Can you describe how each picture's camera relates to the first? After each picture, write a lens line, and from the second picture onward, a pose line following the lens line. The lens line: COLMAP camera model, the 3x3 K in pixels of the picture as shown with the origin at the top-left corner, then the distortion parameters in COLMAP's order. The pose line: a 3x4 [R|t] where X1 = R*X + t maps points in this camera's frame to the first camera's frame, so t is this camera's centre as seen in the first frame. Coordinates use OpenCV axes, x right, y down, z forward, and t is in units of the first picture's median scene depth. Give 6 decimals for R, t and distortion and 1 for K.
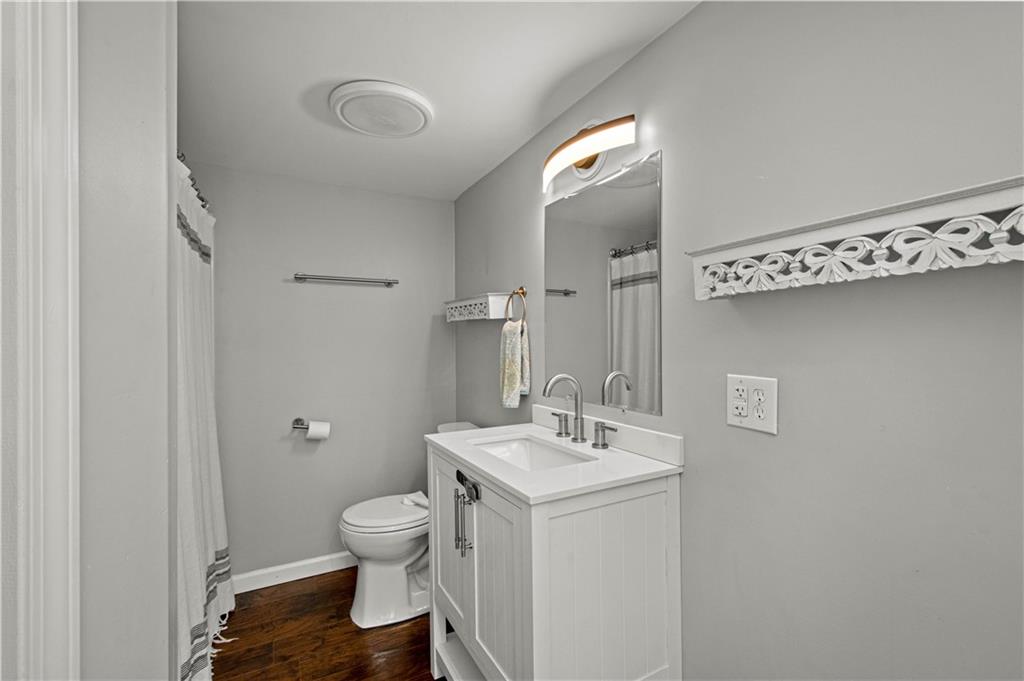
lens RADIAL K [[446.6, 0, 511.1], [0, 446.6, 337.0], [0, 0, 1]] dist [0.002695, 0.000262]
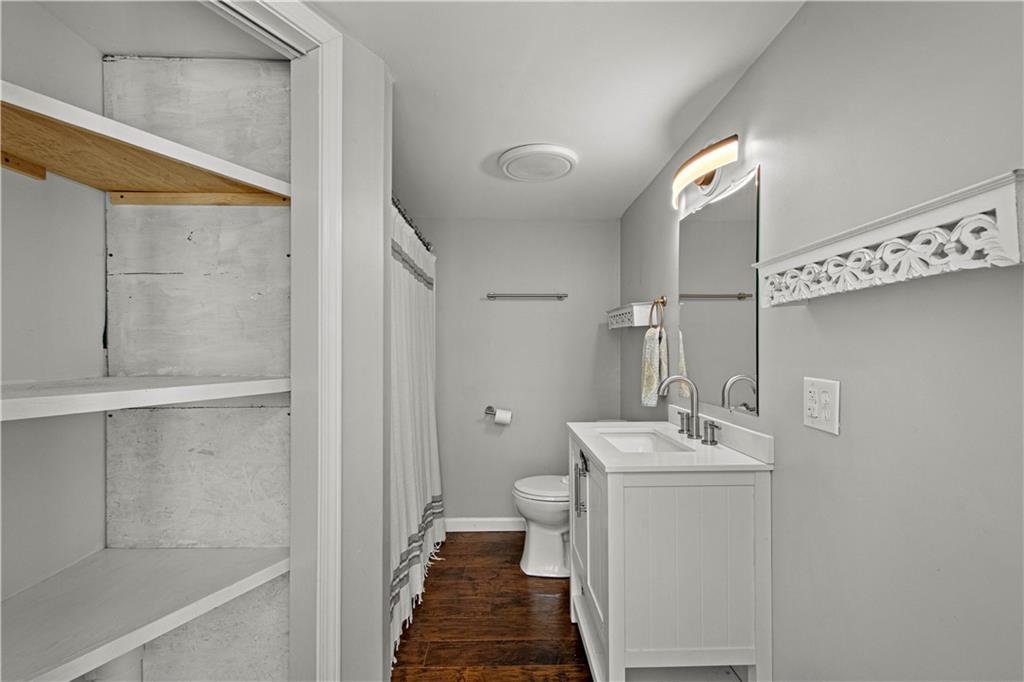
lens RADIAL K [[444.9, 0, 512.0], [0, 444.9, 341.0], [0, 0, 1]] dist [-0.000289, 0.000129]
pose [[0.891421, -0.002504, -0.453168, 0.221547], [-0.000205, 0.999982, -0.005927, 0.003283], [0.453175, 0.005376, 0.891405, -0.152591]]
